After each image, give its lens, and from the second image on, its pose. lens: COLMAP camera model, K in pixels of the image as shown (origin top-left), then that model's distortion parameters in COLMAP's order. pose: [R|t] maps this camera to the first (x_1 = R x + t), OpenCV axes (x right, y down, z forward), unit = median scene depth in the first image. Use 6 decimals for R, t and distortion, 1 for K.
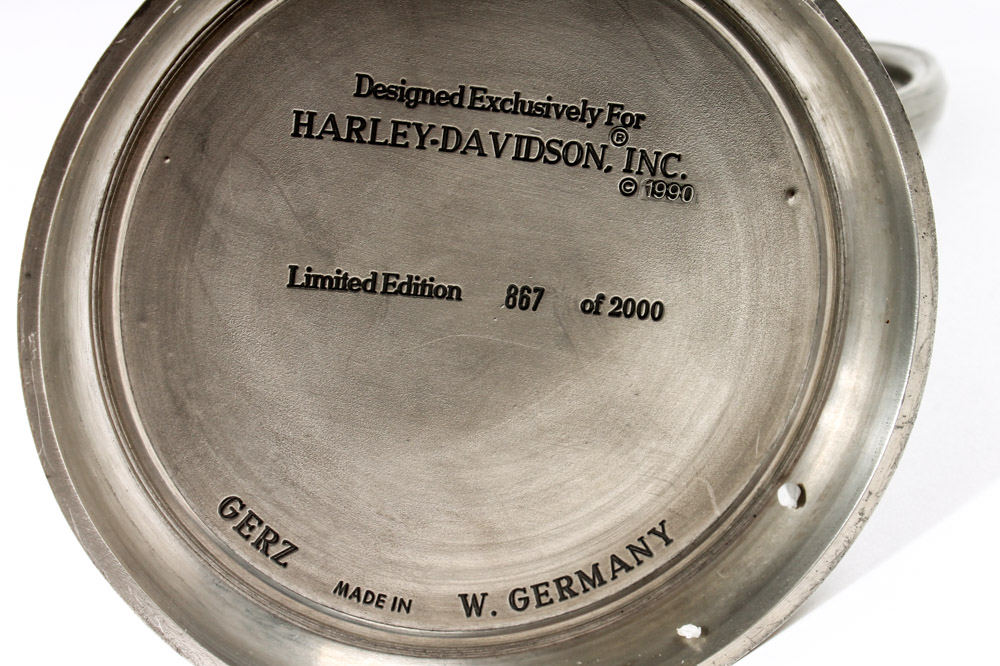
lens RADIAL K [[1370.5, 0, 503.2], [0, 1370.5, 332.1], [0, 0, 1]] dist [-0.003323, 0.000000]
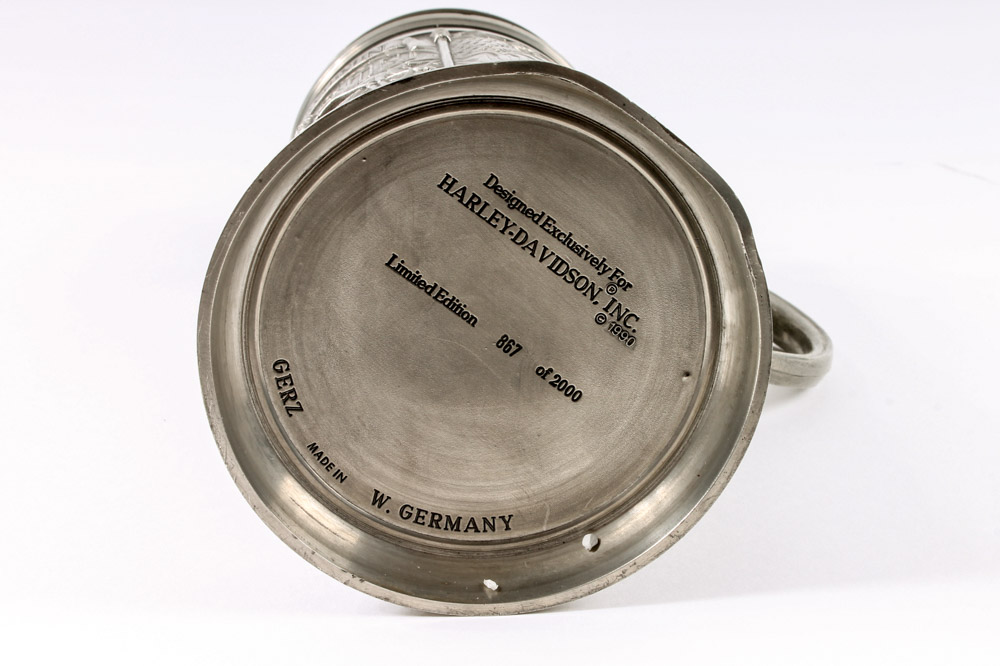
lens RADIAL K [[1183.0, 0, 497.5], [0, 1183.0, 333.4], [0, 0, 1]] dist [-0.004517, 0.000000]
pose [[0.860798, 0.508108, 0.029208, -0.043049], [-0.506703, 0.860973, -0.044474, 0.030046], [-0.047745, 0.023483, 0.998583, -0.360497]]
